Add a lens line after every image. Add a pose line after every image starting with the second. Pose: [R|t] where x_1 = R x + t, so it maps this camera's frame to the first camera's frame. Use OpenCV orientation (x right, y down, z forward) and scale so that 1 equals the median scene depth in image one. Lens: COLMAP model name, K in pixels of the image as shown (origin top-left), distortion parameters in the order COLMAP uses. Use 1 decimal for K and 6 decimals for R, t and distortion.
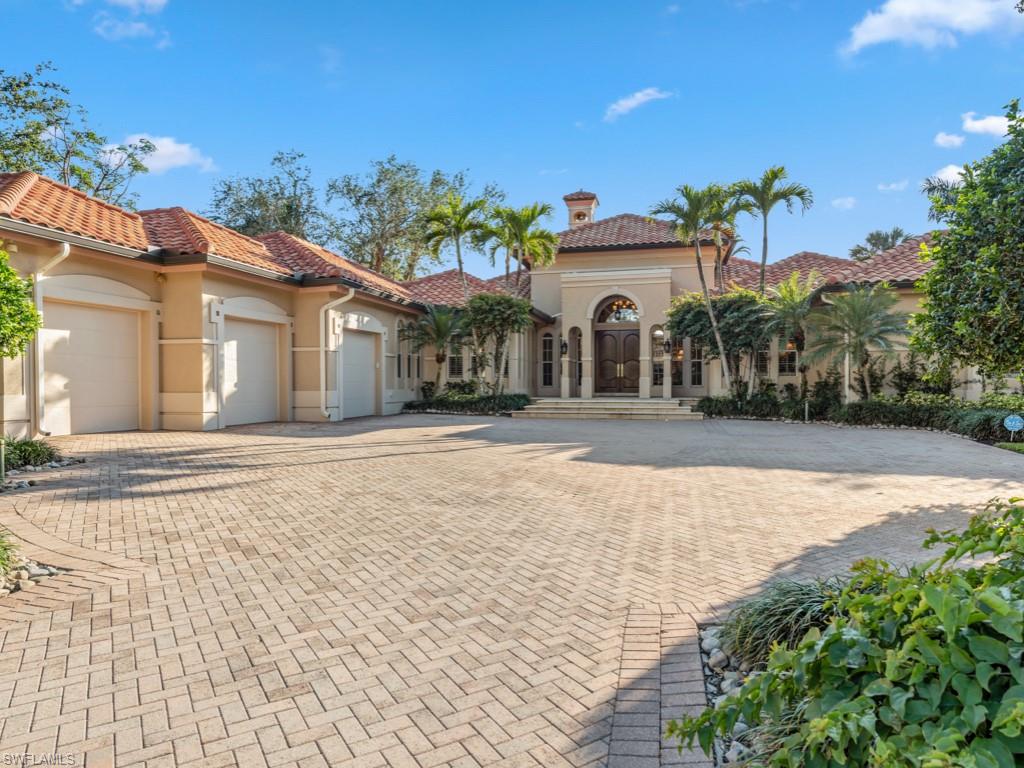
lens RADIAL K [[655.3, 0, 512.0], [0, 655.3, 384.0], [0, 0, 1]] dist [0.001542, -0.000020]
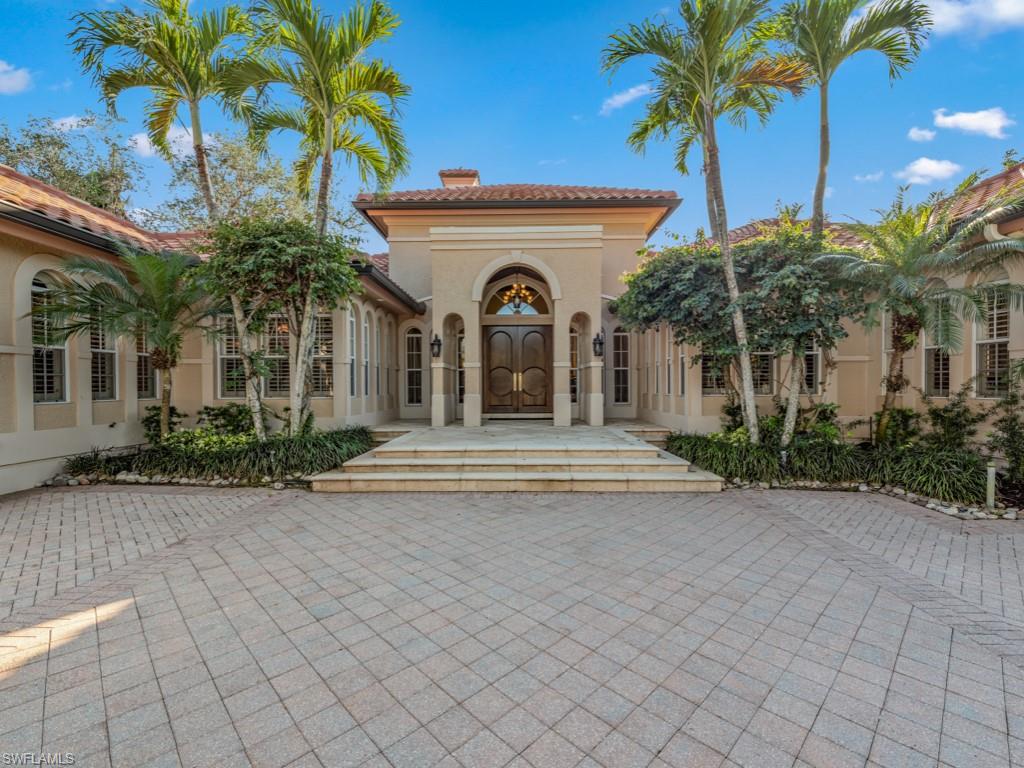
lens RADIAL K [[455.1, 0, 514.5], [0, 455.1, 389.7], [0, 0, 1]] dist [0.020158, -0.000351]
pose [[0.975318, -0.005421, 0.220739, 0.056858], [0.003616, 0.999957, 0.008583, -0.017813], [-0.220776, -0.007573, 0.975295, 0.563705]]
